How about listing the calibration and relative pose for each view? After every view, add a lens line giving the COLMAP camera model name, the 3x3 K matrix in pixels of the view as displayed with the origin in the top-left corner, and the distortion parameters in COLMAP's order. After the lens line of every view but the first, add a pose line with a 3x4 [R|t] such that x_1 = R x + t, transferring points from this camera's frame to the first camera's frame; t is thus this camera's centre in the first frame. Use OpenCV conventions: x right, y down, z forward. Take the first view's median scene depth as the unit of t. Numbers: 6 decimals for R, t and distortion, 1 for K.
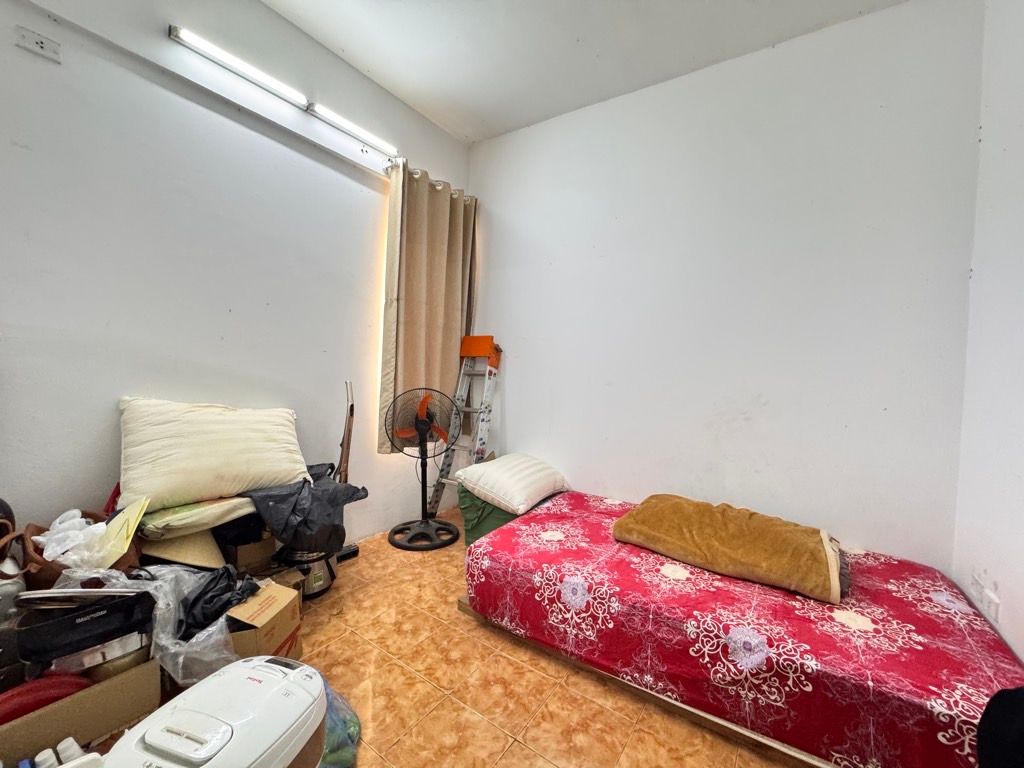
lens RADIAL K [[410.0, 0, 511.2], [0, 410.0, 382.7], [0, 0, 1]] dist [-0.005739, 0.001028]
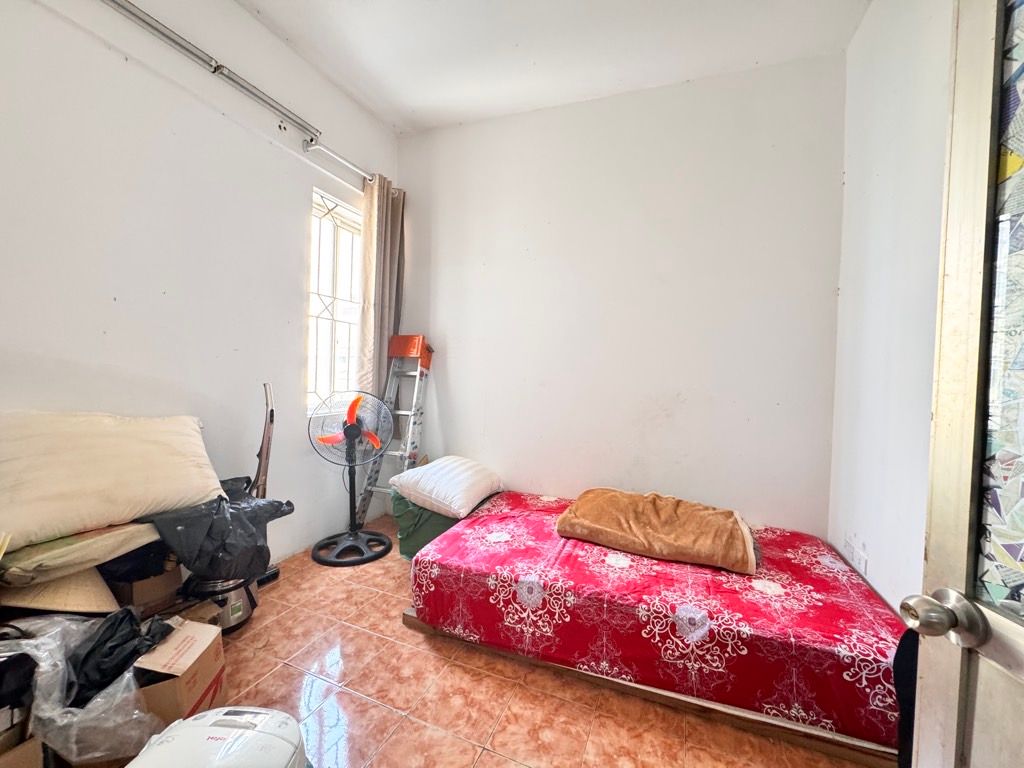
lens RADIAL K [[410.0, 0, 511.3], [0, 410.0, 382.3], [0, 0, 1]] dist [-0.005739, 0.001028]
pose [[0.976030, -0.005808, 0.217559, -0.108649], [0.006502, 0.999976, -0.002473, -0.000924], [-0.217540, 0.003829, 0.976044, 0.022062]]
